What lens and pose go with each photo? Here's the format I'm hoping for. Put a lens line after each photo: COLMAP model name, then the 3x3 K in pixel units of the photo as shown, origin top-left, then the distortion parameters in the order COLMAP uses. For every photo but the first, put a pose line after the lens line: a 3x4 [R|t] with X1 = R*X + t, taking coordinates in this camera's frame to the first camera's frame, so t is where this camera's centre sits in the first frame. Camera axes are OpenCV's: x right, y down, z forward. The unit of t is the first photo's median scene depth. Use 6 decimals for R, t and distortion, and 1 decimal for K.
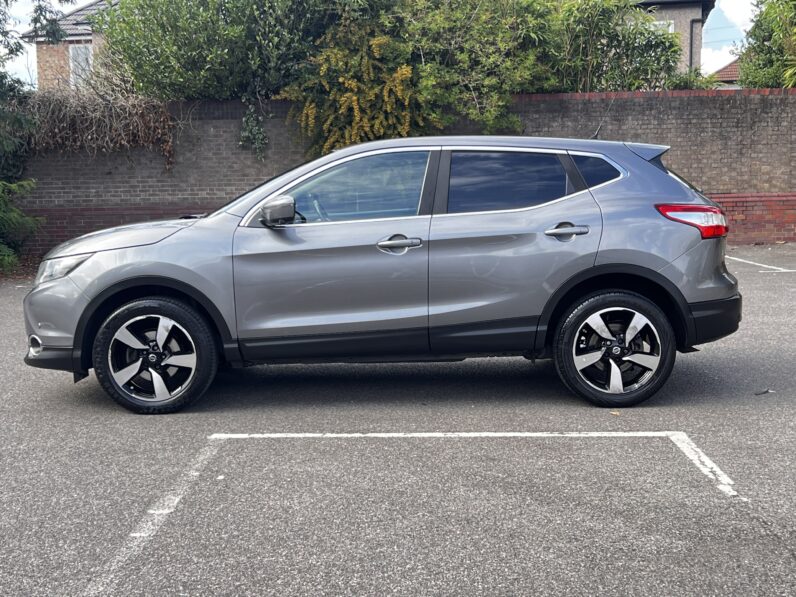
lens RADIAL K [[1115.9, 0, 398.6], [0, 1115.9, 298.2], [0, 0, 1]] dist [-0.047018, 0.000000]
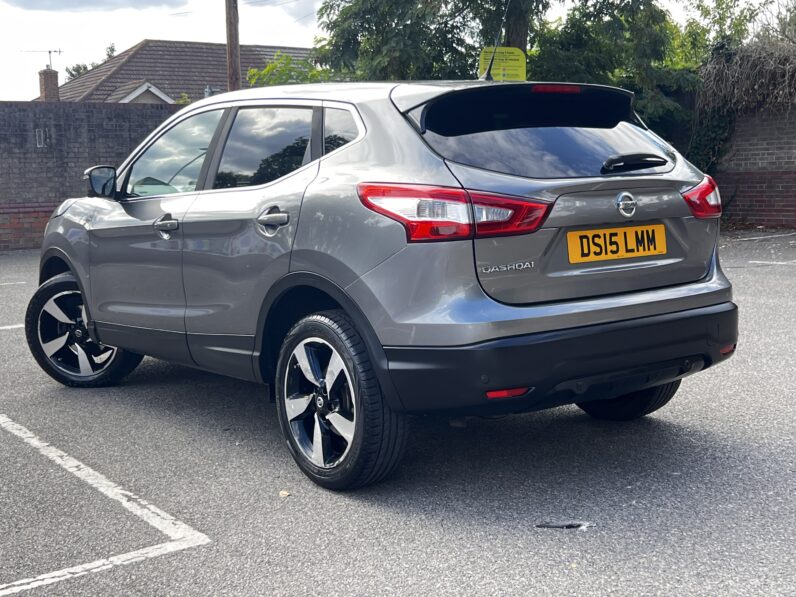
lens RADIAL K [[1066.3, 0, 400.6], [0, 1066.3, 301.8], [0, 0, 1]] dist [0.053196, 0.000000]
pose [[0.600787, 0.093035, -0.793977, 0.728189], [-0.056771, 0.995662, 0.073711, -0.063568], [0.797391, 0.000790, 0.603462, 0.649018]]
